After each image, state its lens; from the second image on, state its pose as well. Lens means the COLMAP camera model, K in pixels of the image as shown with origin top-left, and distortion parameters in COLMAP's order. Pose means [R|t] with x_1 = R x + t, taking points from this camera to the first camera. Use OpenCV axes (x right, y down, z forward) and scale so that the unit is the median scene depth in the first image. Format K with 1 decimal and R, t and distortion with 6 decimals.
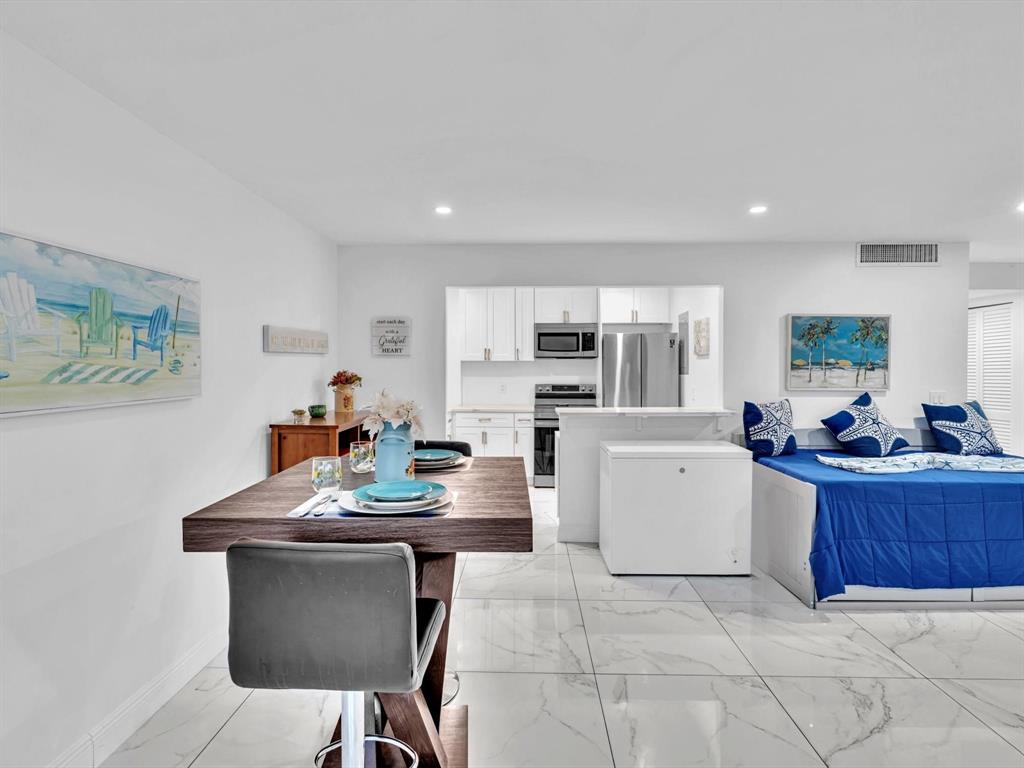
lens RADIAL K [[522.8, 0, 513.6], [0, 522.8, 369.4], [0, 0, 1]] dist [0.000741, 0.000272]
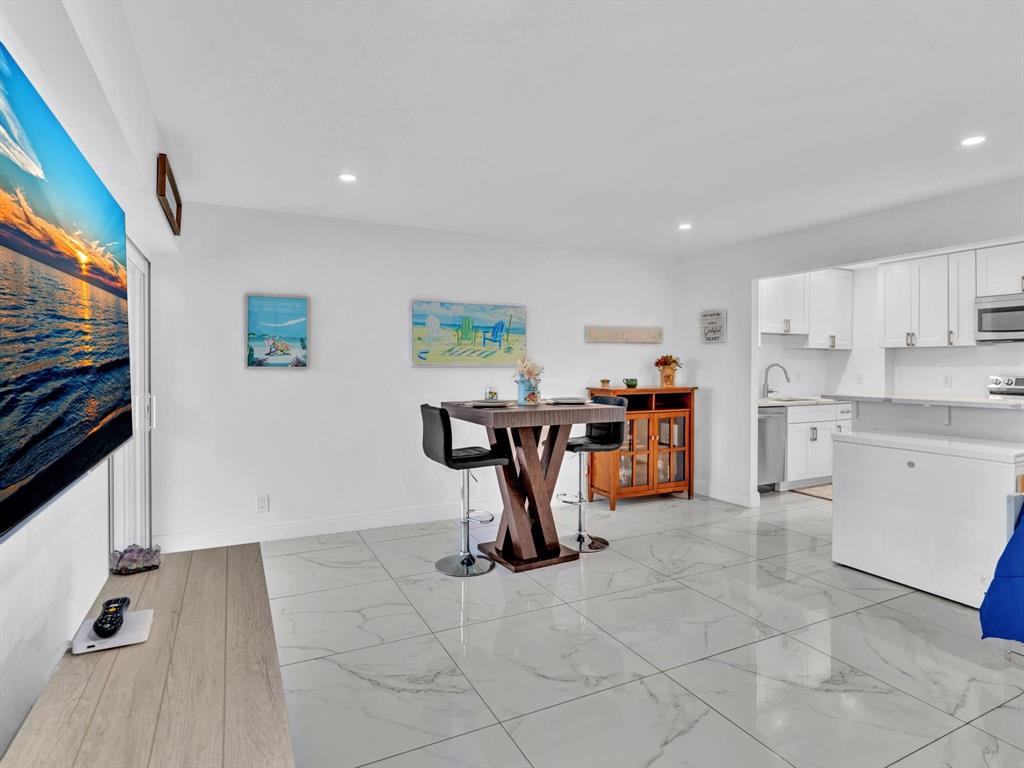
lens RADIAL K [[558.7, 0, 514.4], [0, 558.7, 364.8], [0, 0, 1]] dist [0.000416, 0.000684]
pose [[0.470629, 0.001022, -0.882331, 0.704487], [-0.007869, 0.999964, -0.003039, 0.032031], [0.882296, 0.008374, 0.470620, -0.004862]]
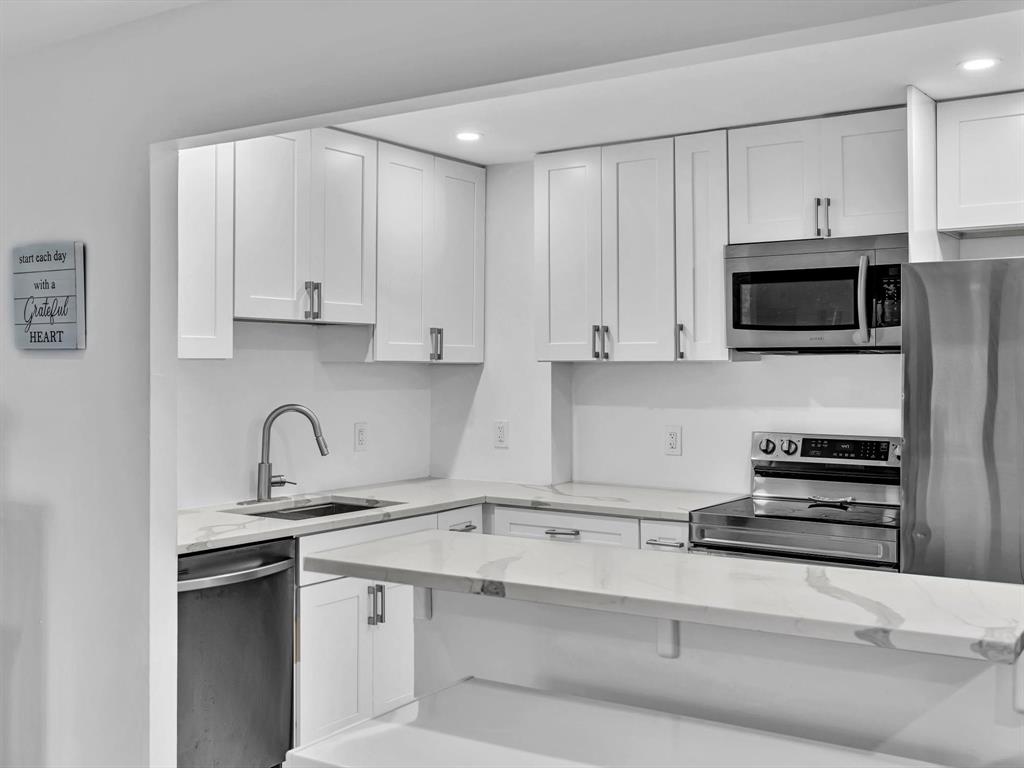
lens RADIAL K [[1116.8, 0, 513.3], [0, 1116.8, 364.1], [0, 0, 1]] dist [0.011514, 0.008176]
pose [[0.842524, -0.002089, -0.538655, 0.465500], [-0.003255, 0.999954, -0.008969, -0.011874], [0.538649, 0.009310, 0.842479, 0.539064]]
